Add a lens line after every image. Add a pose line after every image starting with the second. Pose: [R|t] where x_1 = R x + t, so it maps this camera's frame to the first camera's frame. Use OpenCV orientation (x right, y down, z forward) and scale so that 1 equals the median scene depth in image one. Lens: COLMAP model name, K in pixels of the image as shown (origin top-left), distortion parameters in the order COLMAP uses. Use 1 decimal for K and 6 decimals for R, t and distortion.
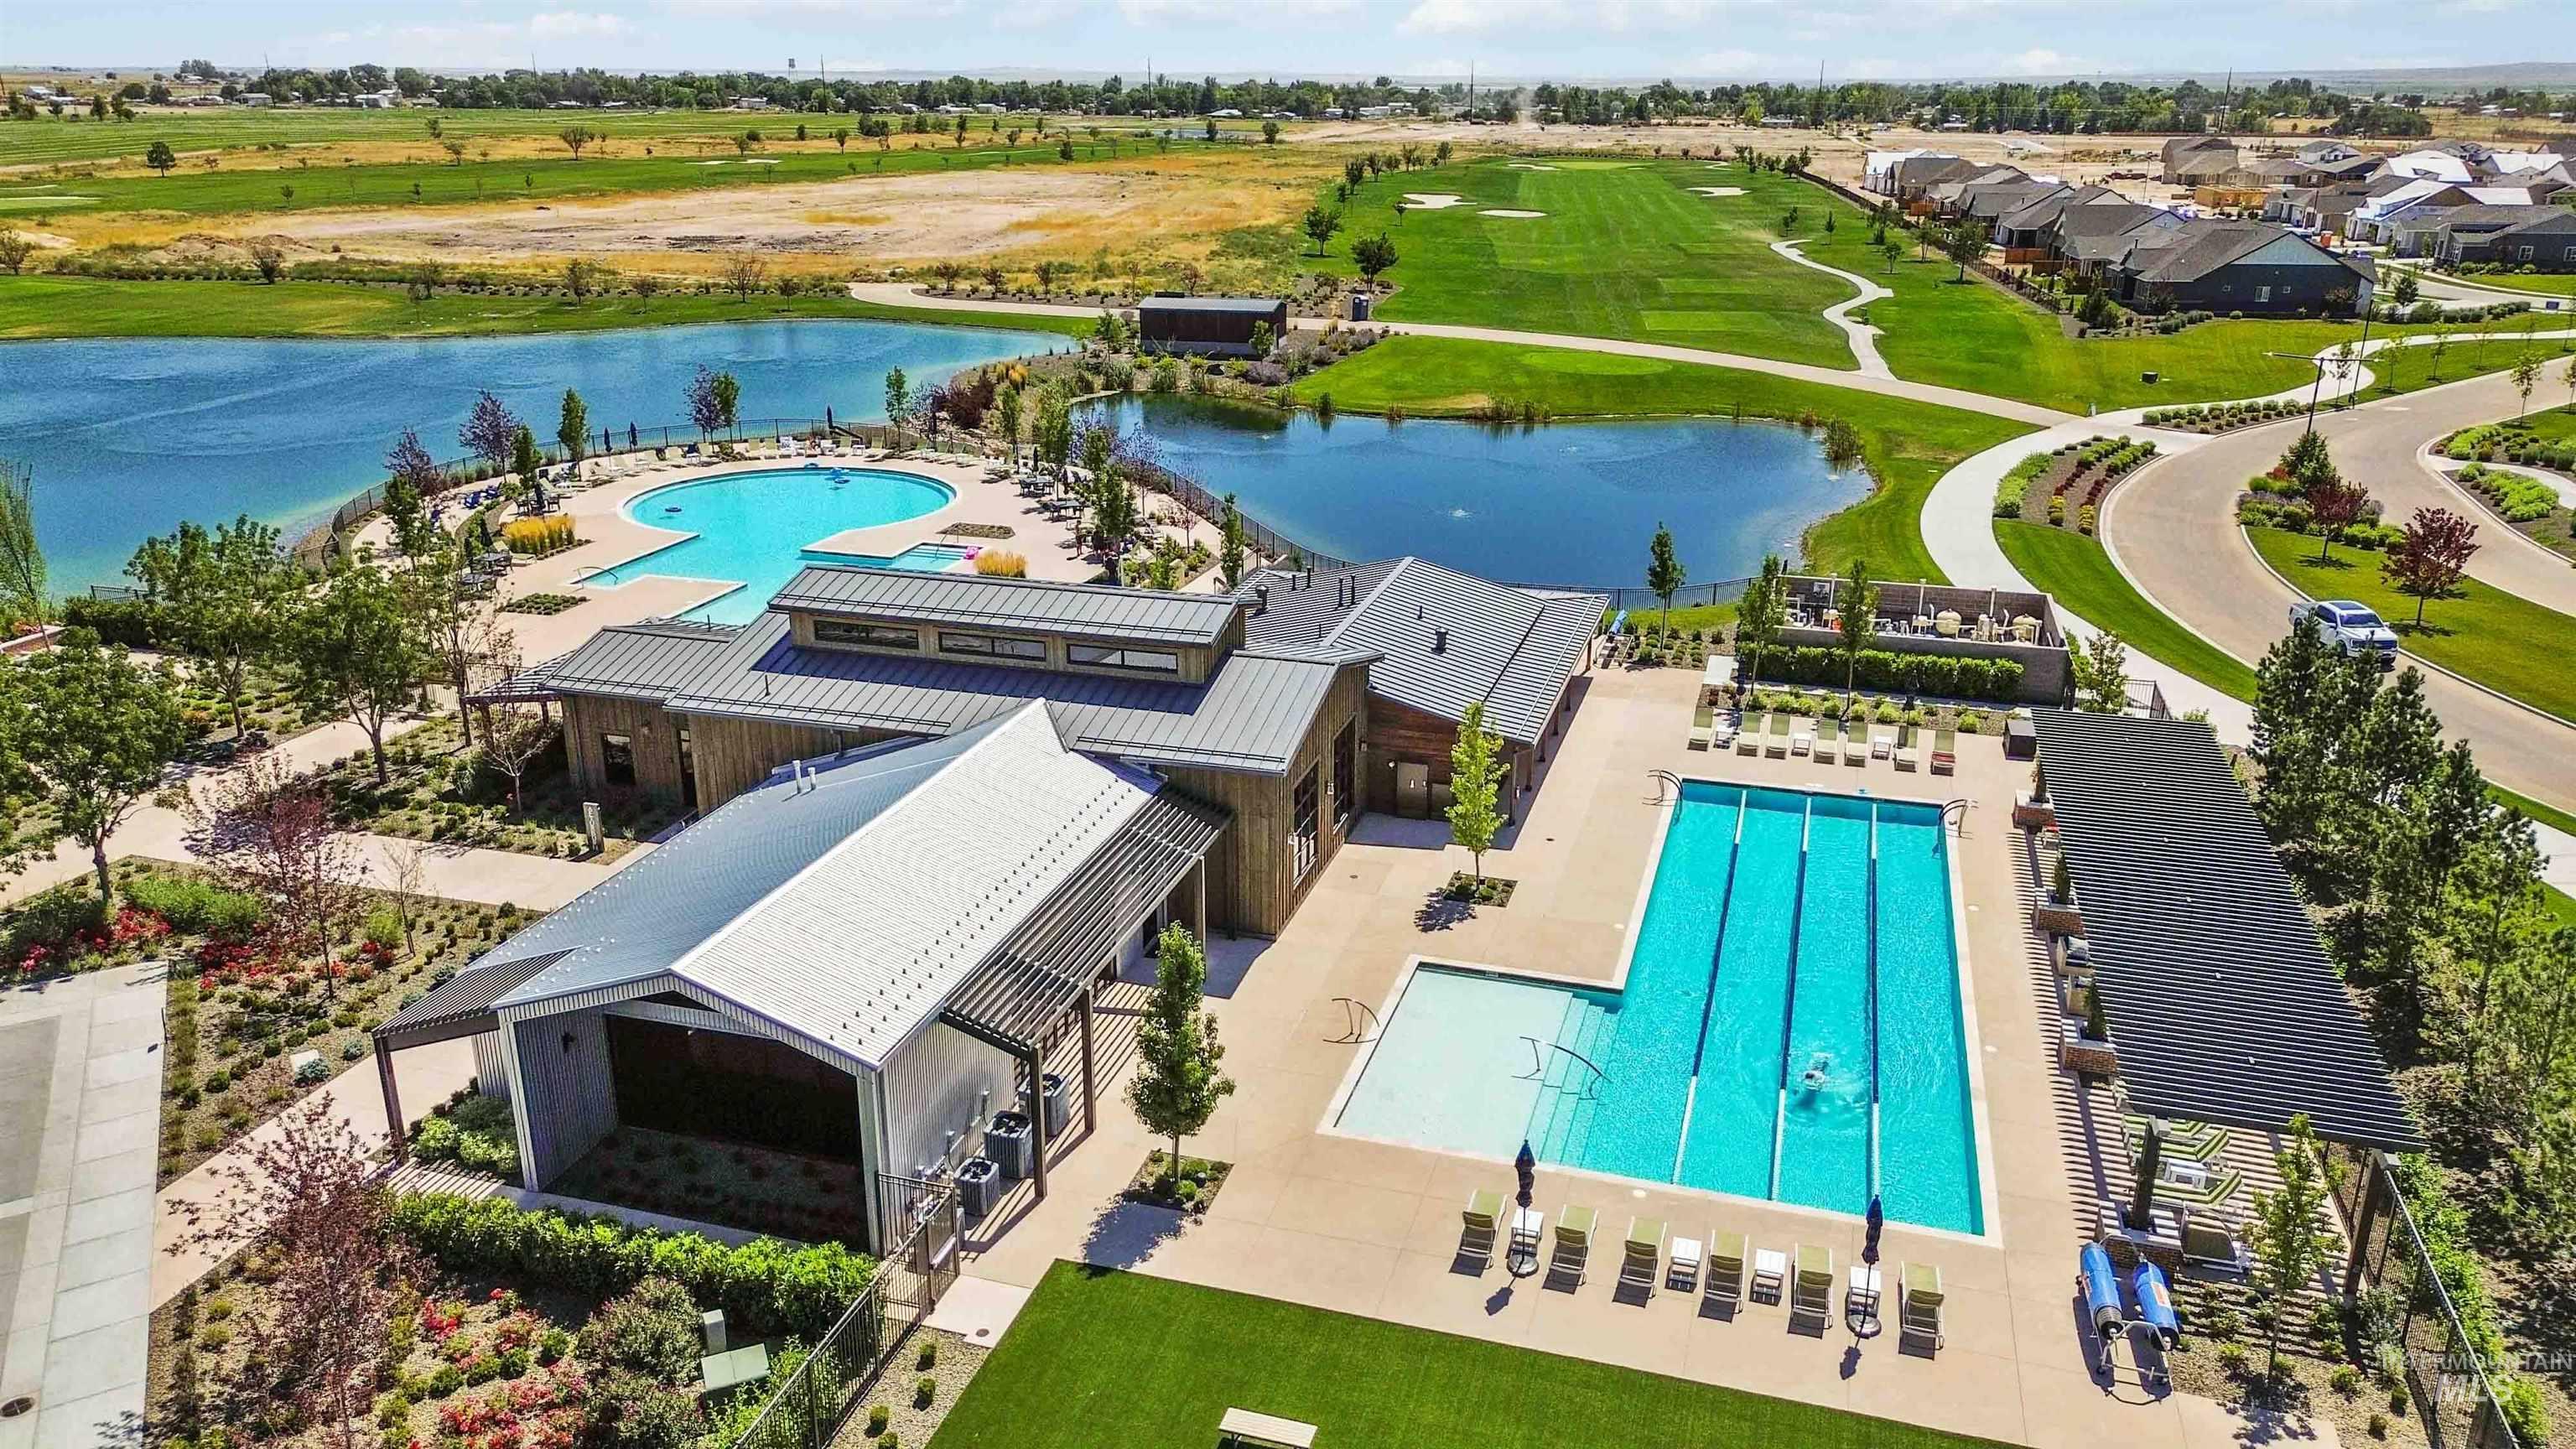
lens RADIAL K [[1834.6, 0, 1300.5], [0, 1834.6, 662.4], [0, 0, 1]] dist [0.069264, -0.067973]
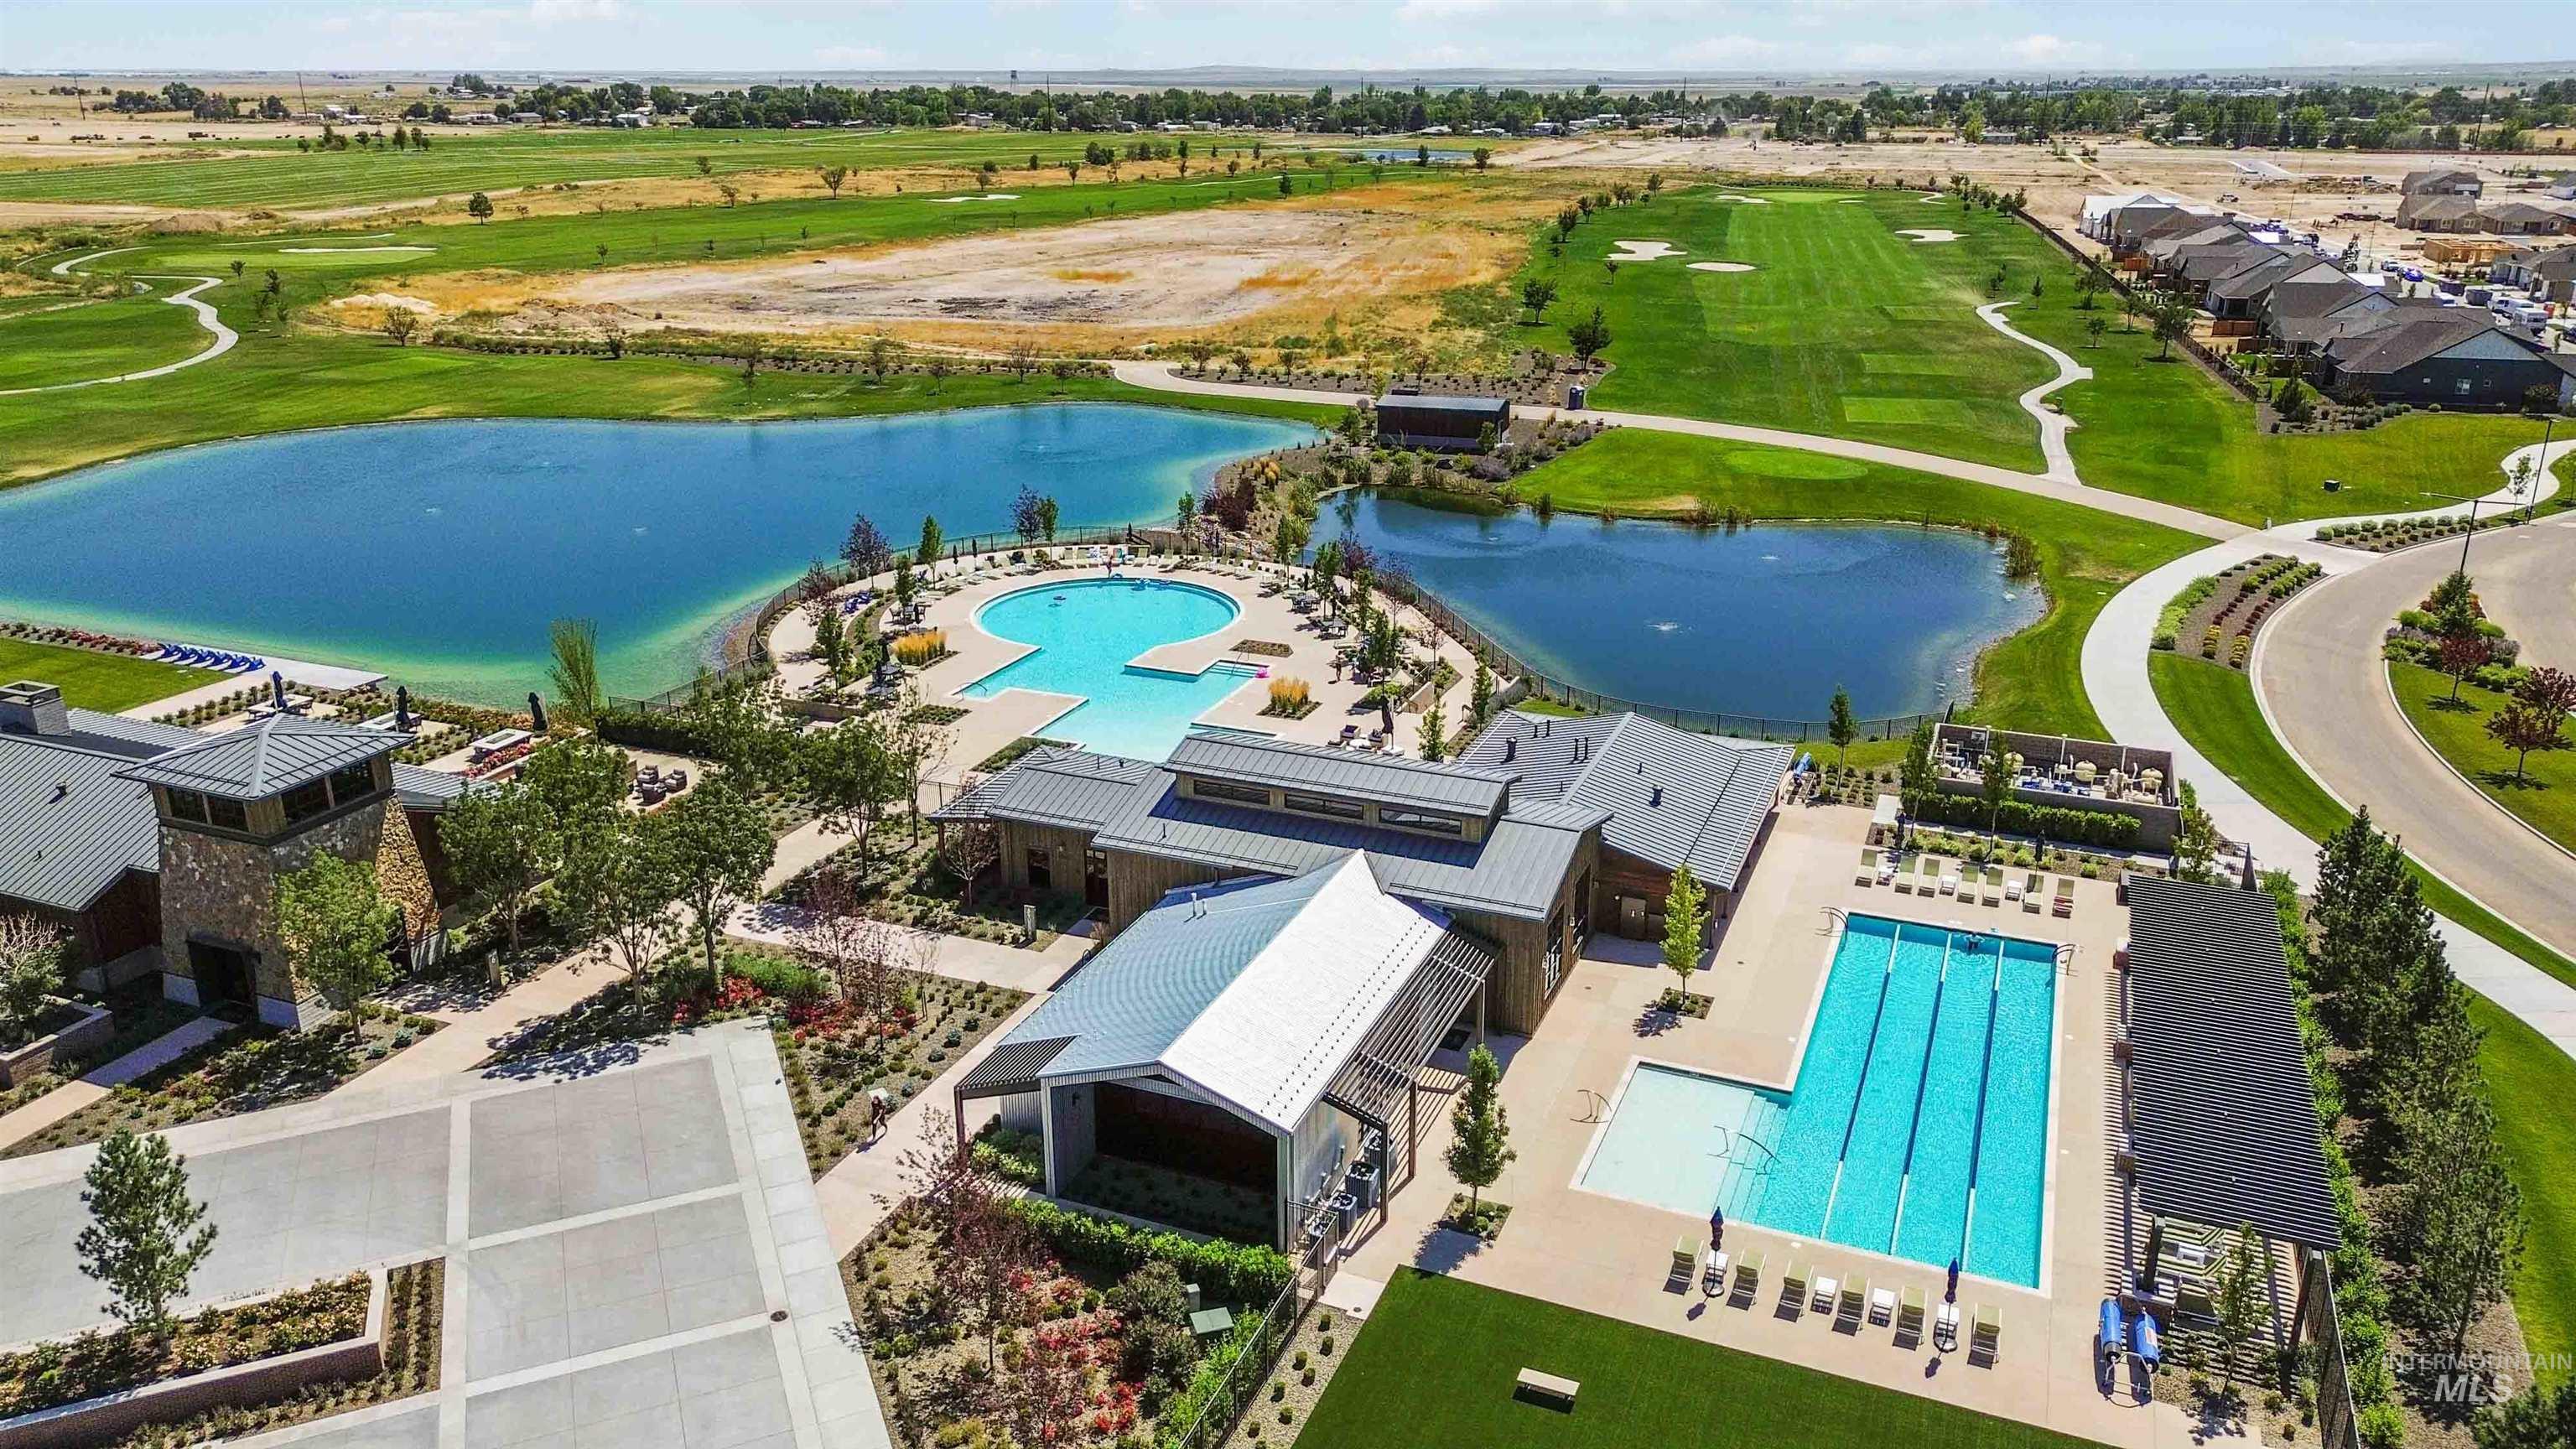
lens RADIAL K [[1834.6, 0, 1300.5], [0, 1834.6, 662.4], [0, 0, 1]] dist [0.069264, -0.067973]
pose [[0.994352, 0.026526, -0.102760, -0.023200], [-0.026401, 0.999648, 0.002575, -0.057170], [0.102792, 0.000153, 0.994703, -0.170591]]
